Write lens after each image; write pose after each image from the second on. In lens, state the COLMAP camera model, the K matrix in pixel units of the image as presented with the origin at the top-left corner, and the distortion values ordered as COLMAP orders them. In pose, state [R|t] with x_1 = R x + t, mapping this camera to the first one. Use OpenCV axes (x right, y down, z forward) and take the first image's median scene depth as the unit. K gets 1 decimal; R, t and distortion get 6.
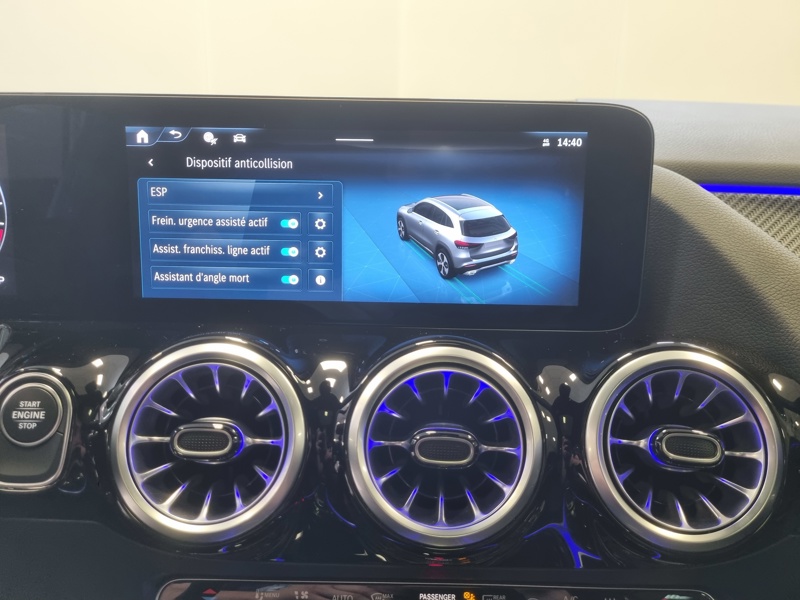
lens RADIAL K [[612.8, 0, 402.5], [0, 612.8, 302.2], [0, 0, 1]] dist [0.022362, -0.025666]
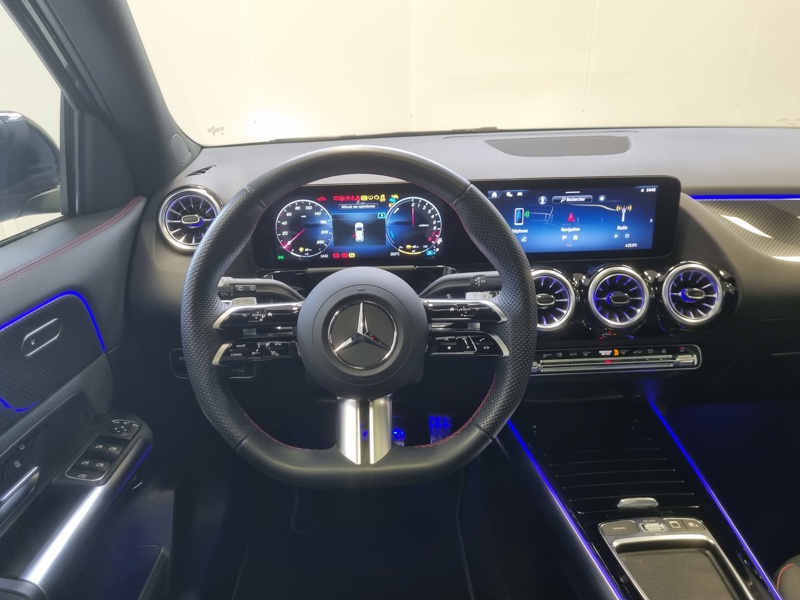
lens RADIAL K [[612.8, 0, 379.2], [0, 612.8, 304.3], [0, 0, 1]] dist [0.022362, -0.025666]
pose [[0.997854, -0.053794, 0.037335, -1.260755], [0.047847, 0.988257, 0.145114, -0.248788], [-0.044702, -0.143016, 0.988710, -2.047973]]
